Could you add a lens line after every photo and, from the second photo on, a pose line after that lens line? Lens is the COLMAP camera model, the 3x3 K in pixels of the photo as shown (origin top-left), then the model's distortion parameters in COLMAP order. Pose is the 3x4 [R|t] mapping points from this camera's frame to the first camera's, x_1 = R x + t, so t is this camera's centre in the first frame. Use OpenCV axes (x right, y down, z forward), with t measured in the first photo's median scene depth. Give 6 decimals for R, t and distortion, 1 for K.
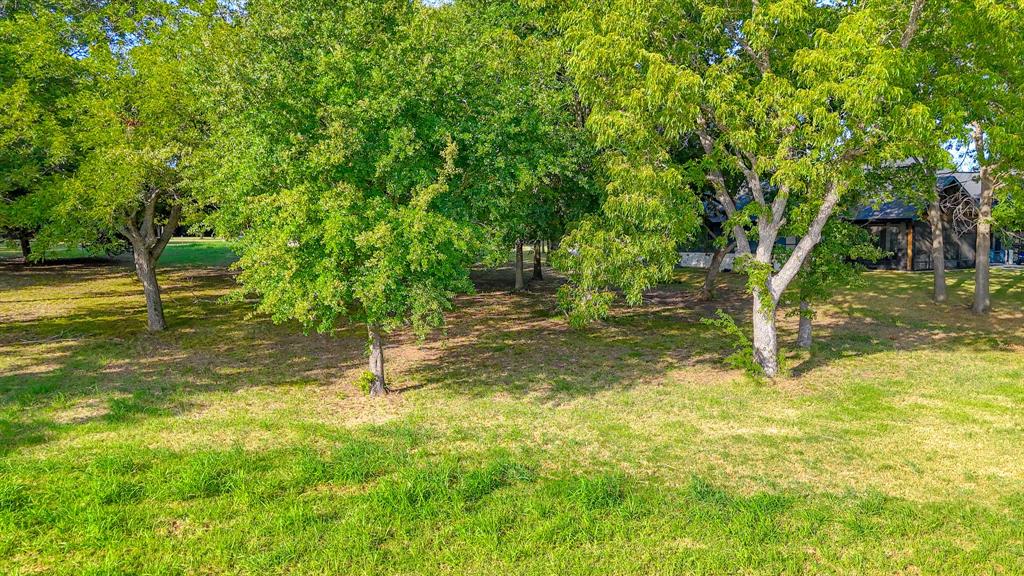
lens RADIAL K [[727.0, 0, 495.8], [0, 727.0, 300.3], [0, 0, 1]] dist [0.035606, -0.044788]
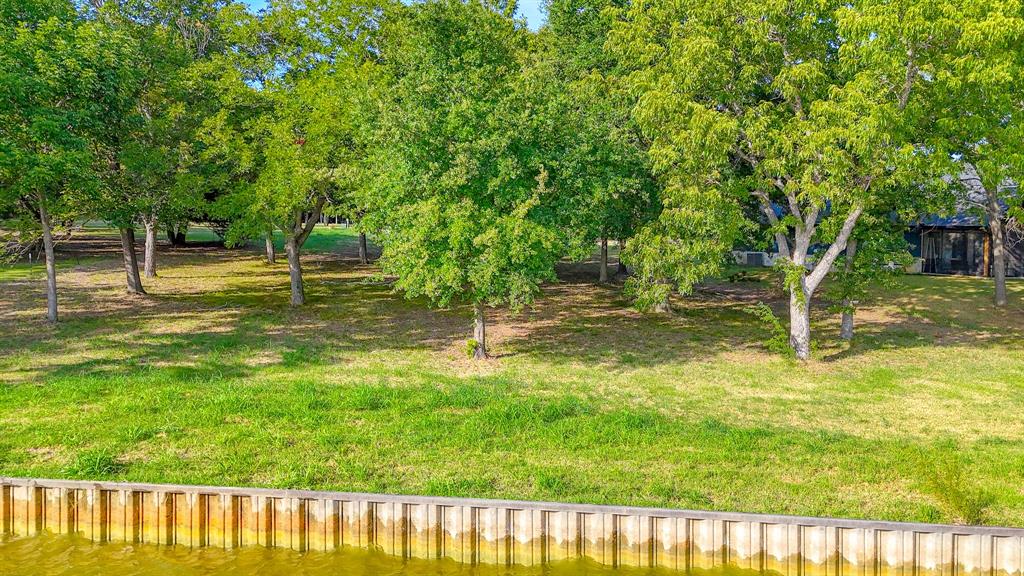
lens RADIAL K [[725.0, 0, 512.0], [0, 725.0, 250.5], [0, 0, 1]] dist [0.005545, 0.003706]
pose [[0.994304, 0.028793, -0.102622, 0.017593], [-0.034694, 0.997817, -0.056191, 0.009517], [0.100780, 0.059432, 0.993132, -0.246627]]
